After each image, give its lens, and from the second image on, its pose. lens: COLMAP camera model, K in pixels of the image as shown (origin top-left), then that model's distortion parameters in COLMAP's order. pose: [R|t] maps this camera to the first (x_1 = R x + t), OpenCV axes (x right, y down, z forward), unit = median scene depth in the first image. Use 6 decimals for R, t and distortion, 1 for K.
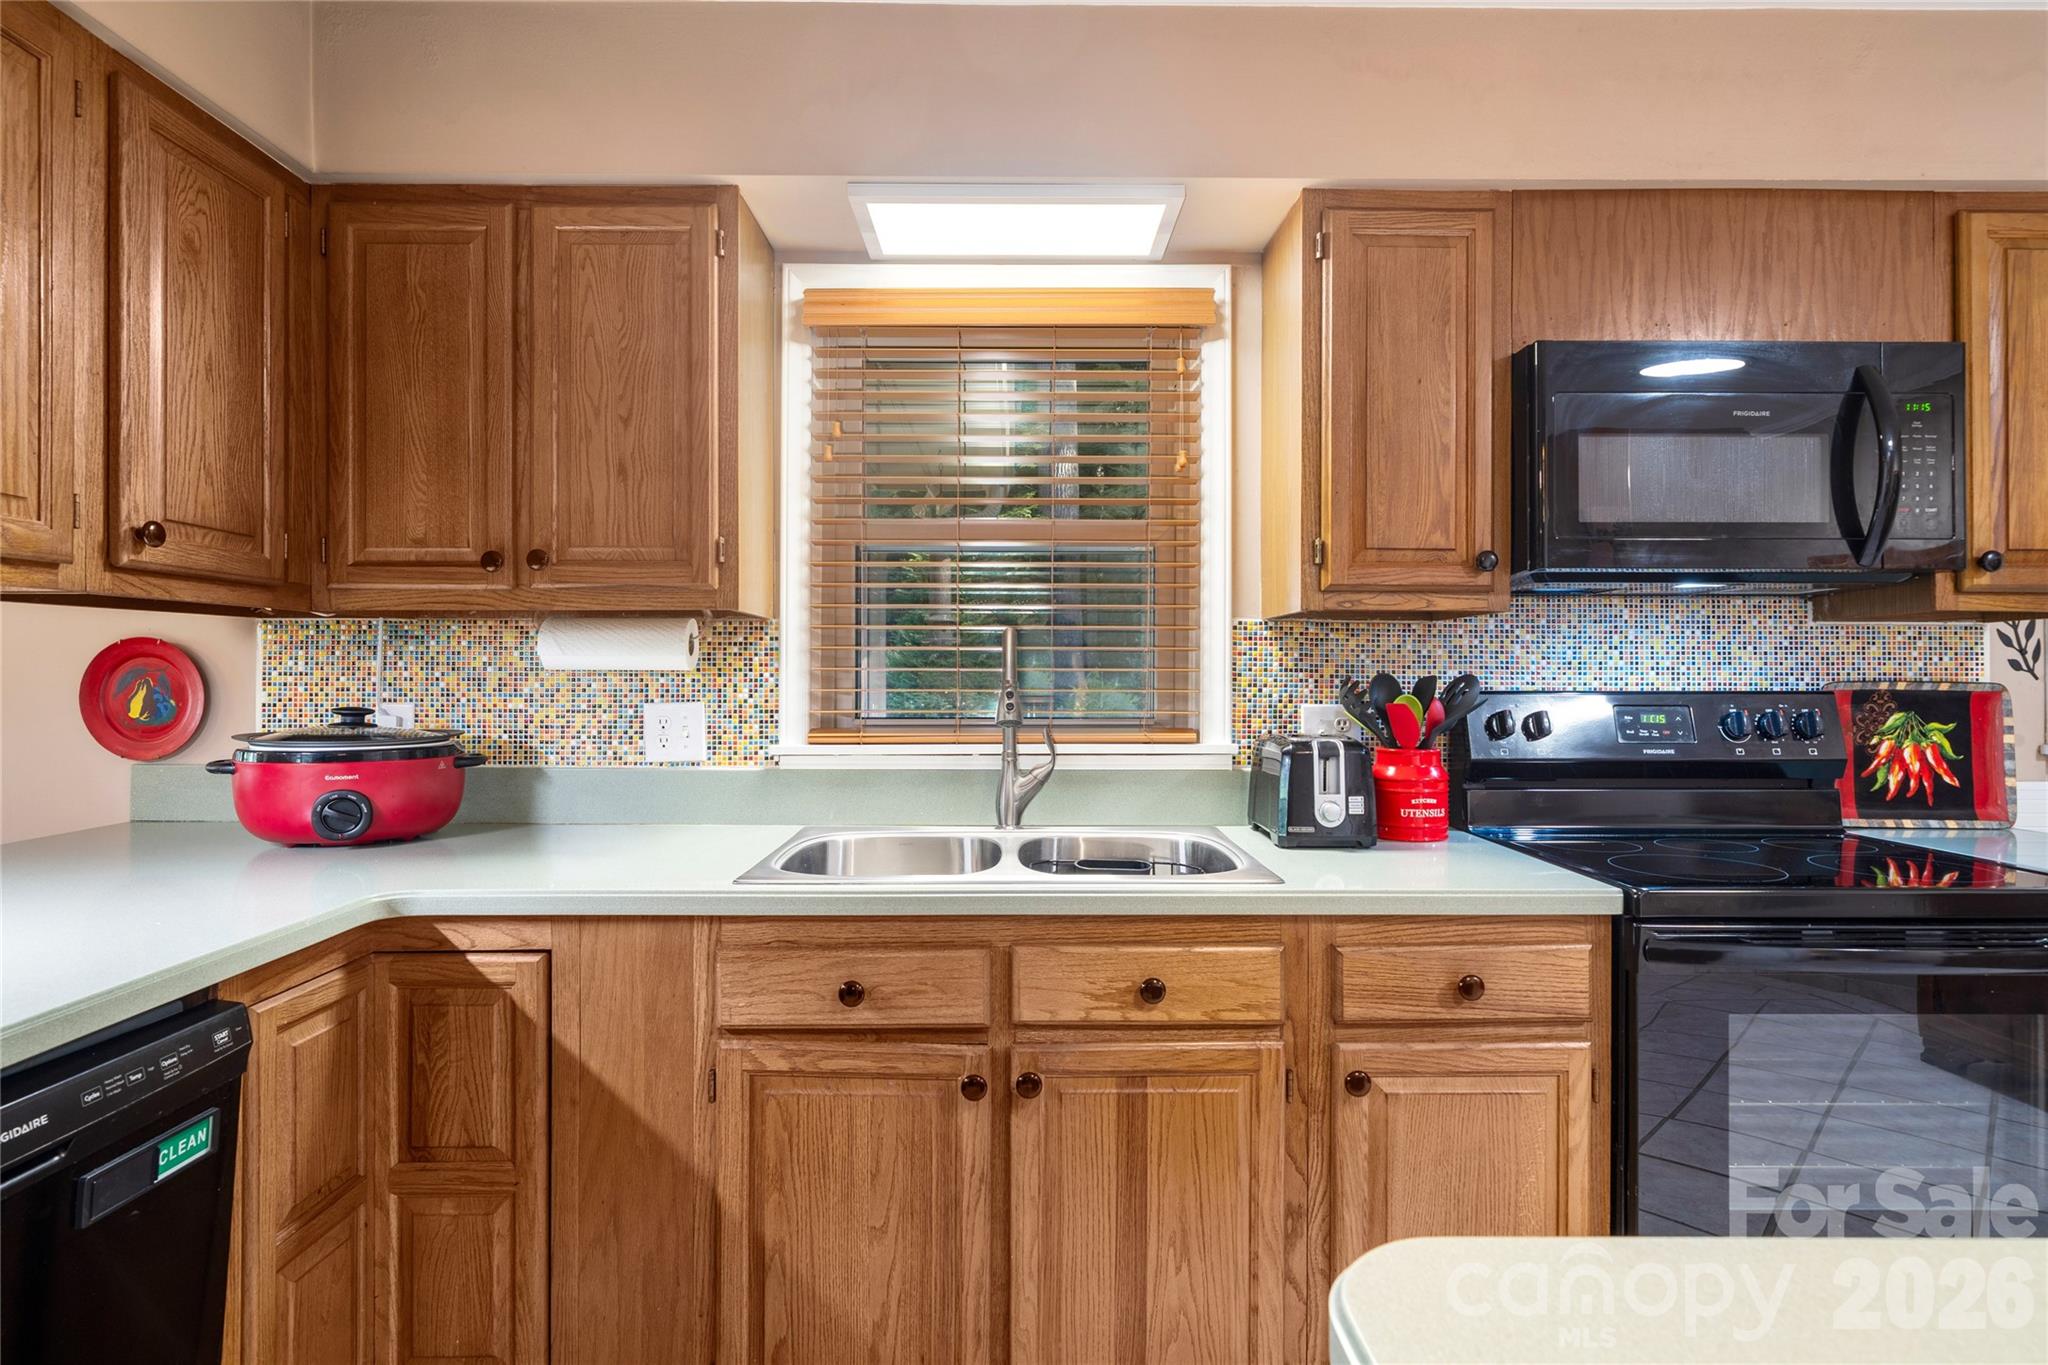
lens RADIAL K [[1055.3, 0, 1025.8], [0, 1055.3, 677.3], [0, 0, 1]] dist [0.002662, -0.000571]
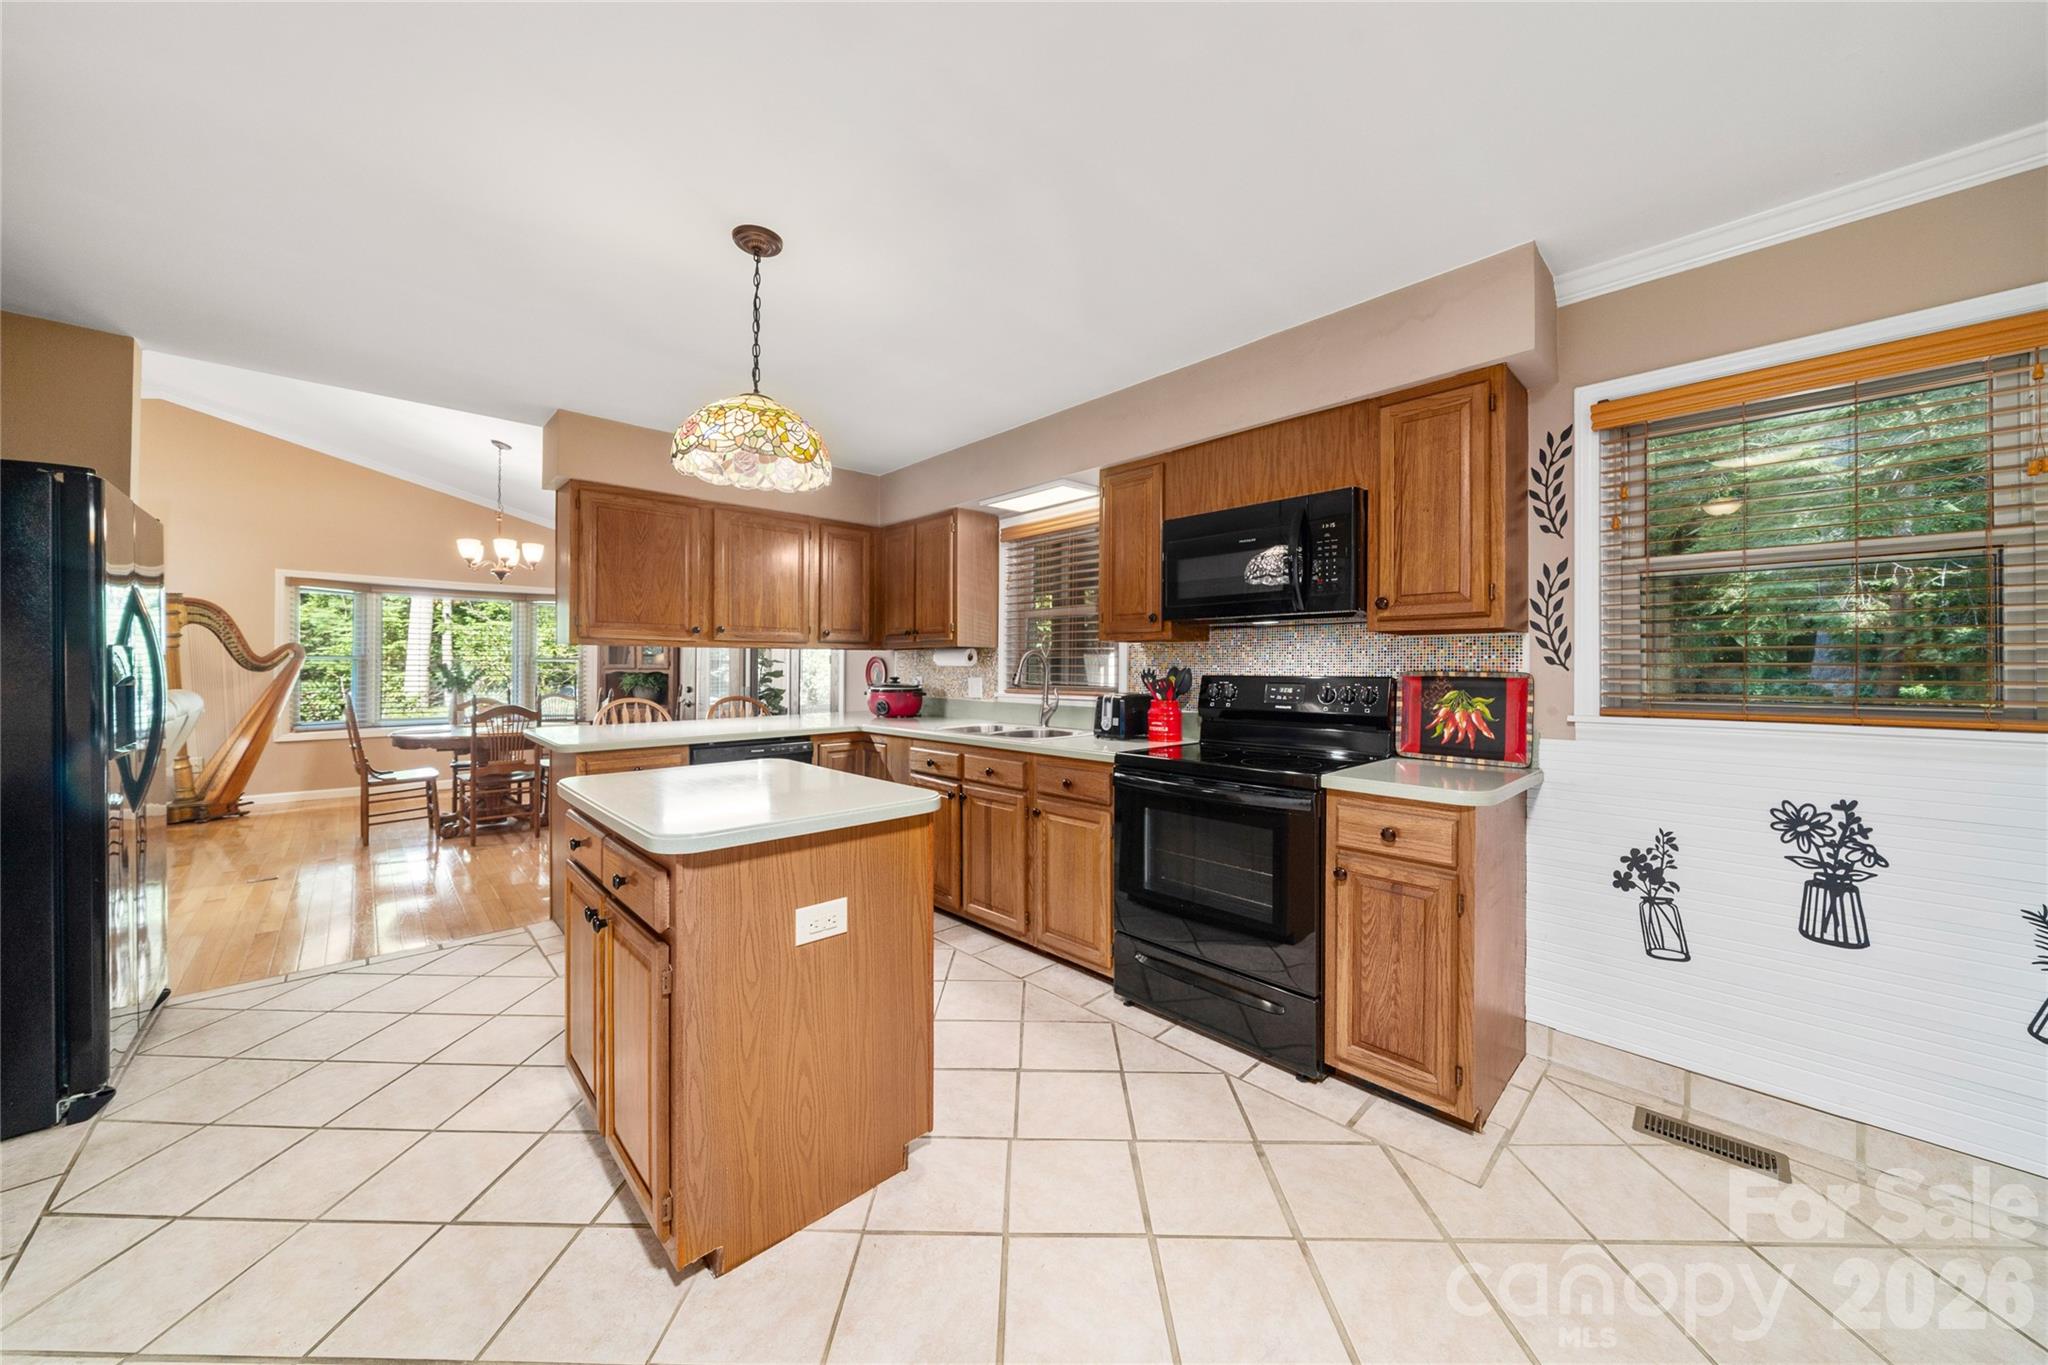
lens RADIAL K [[703.8, 0, 1034.4], [0, 703.8, 666.2], [0, 0, 1]] dist [-0.005231, -0.000243]
pose [[0.688868, -0.001930, -0.724884, 1.238200], [-0.001601, 0.999990, -0.004185, 0.001767], [0.724885, 0.004043, 0.688858, -0.219107]]
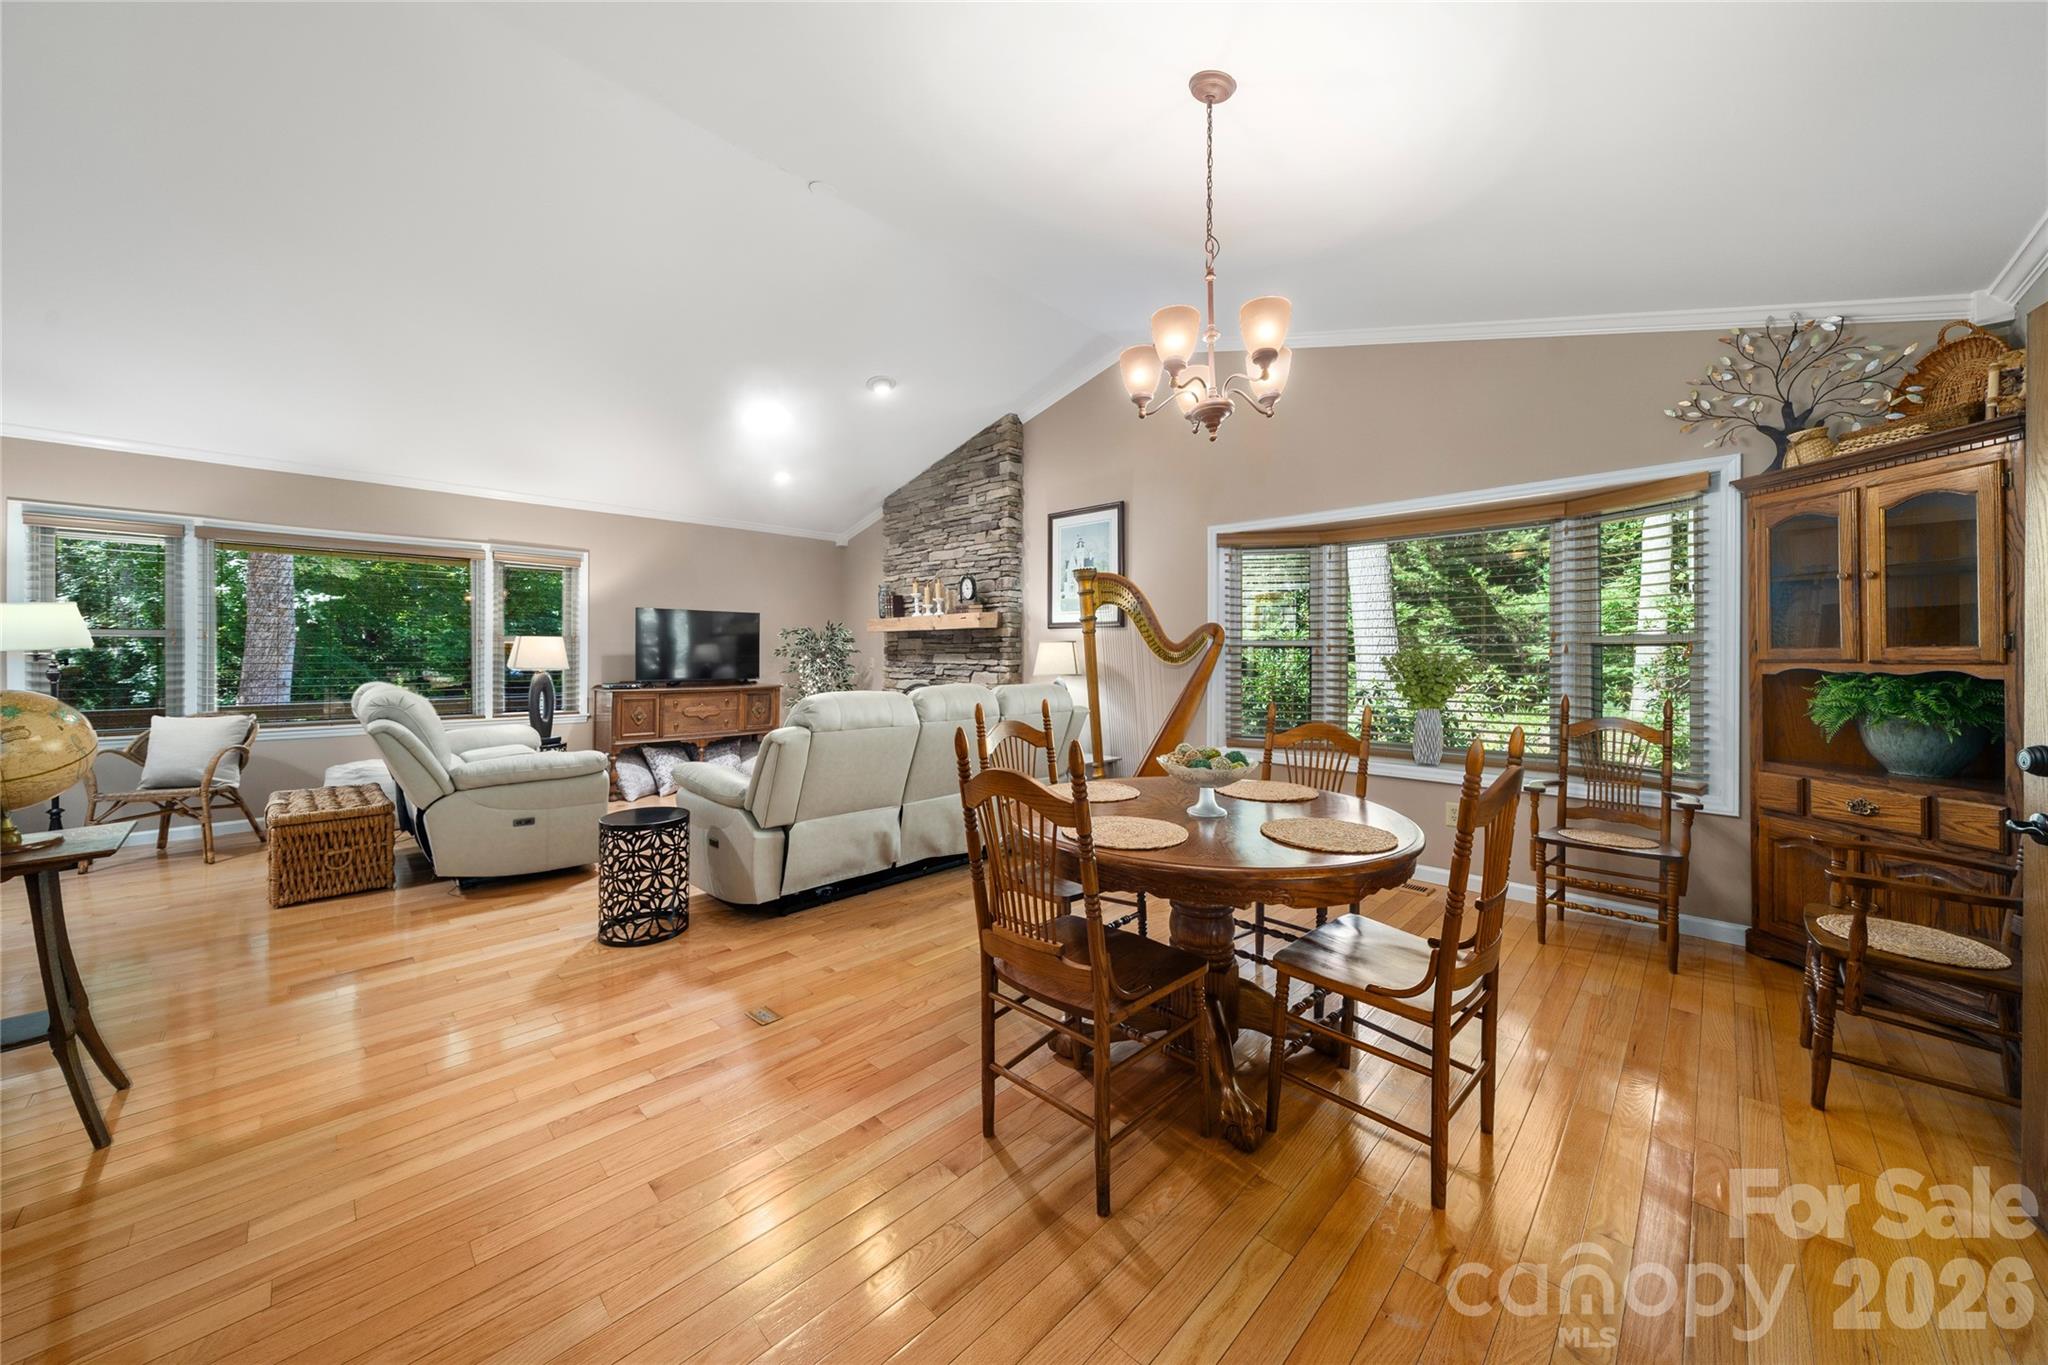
lens RADIAL K [[703.8, 0, 1036.2], [0, 703.8, 654.1], [0, 0, 1]] dist [-0.005231, -0.000243]
pose [[-0.698011, -0.004933, -0.716070, -1.144666], [-0.002941, 0.999988, -0.004022, 0.000398], [0.716081, -0.000702, -0.698017, 0.653182]]
